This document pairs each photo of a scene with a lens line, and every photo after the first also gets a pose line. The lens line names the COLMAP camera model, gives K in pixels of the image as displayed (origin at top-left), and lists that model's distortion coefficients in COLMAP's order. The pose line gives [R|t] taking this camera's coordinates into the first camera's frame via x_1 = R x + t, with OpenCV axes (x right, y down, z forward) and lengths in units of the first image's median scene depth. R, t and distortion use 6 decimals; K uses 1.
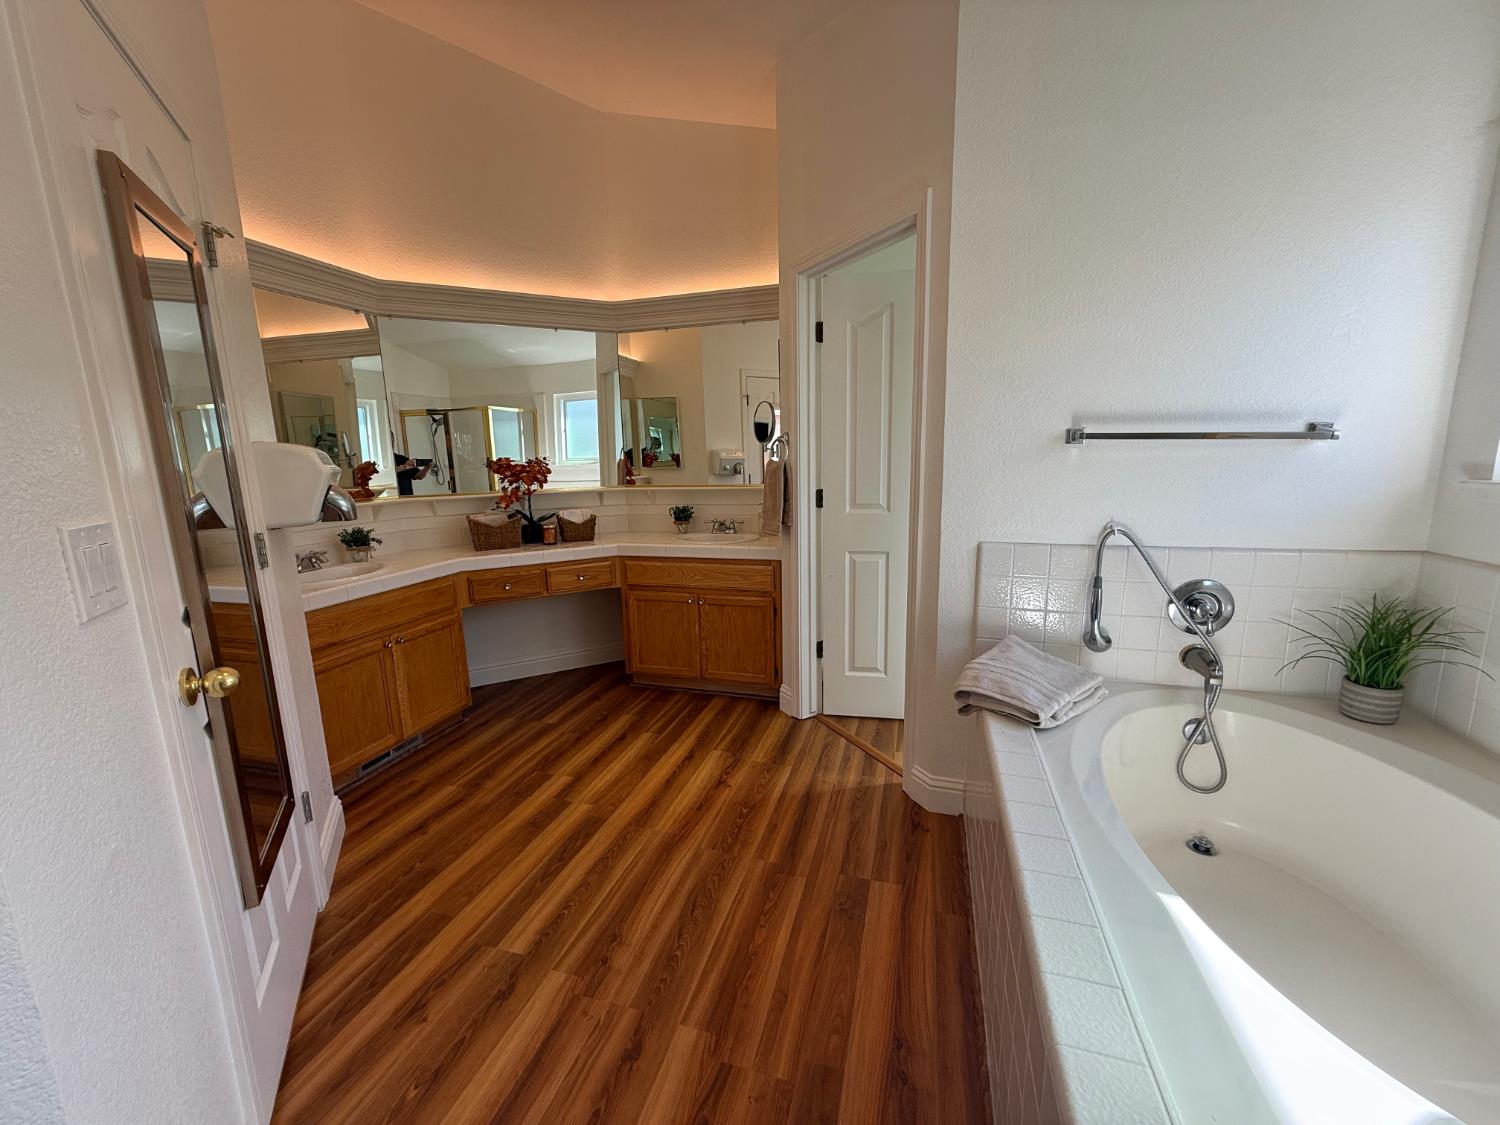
lens RADIAL K [[592.3, 0, 745.5], [0, 592.3, 568.8], [0, 0, 1]] dist [-0.001306, 0.000073]
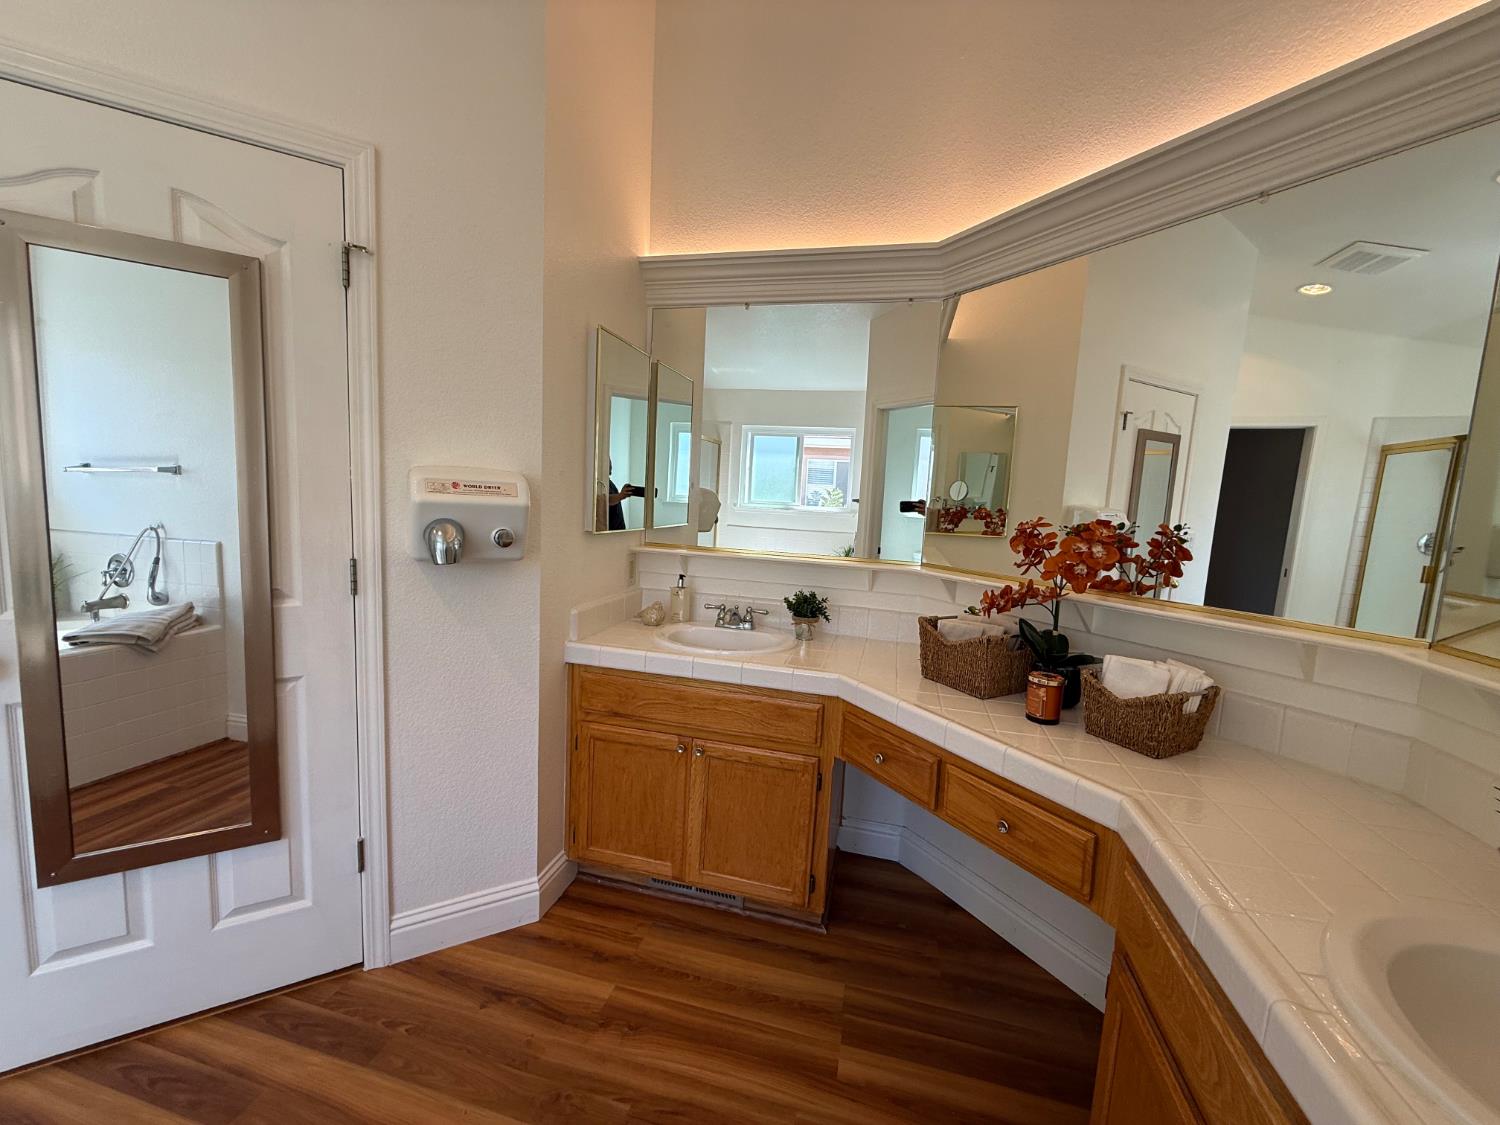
lens RADIAL K [[600.7, 0, 745.2], [0, 600.7, 558.8], [0, 0, 1]] dist [-0.000016, -0.000202]
pose [[0.044314, 0.133377, -0.990074, 0.125139], [-0.234917, 0.964650, 0.119437, -0.242858], [0.971005, 0.227292, 0.074080, 1.131861]]
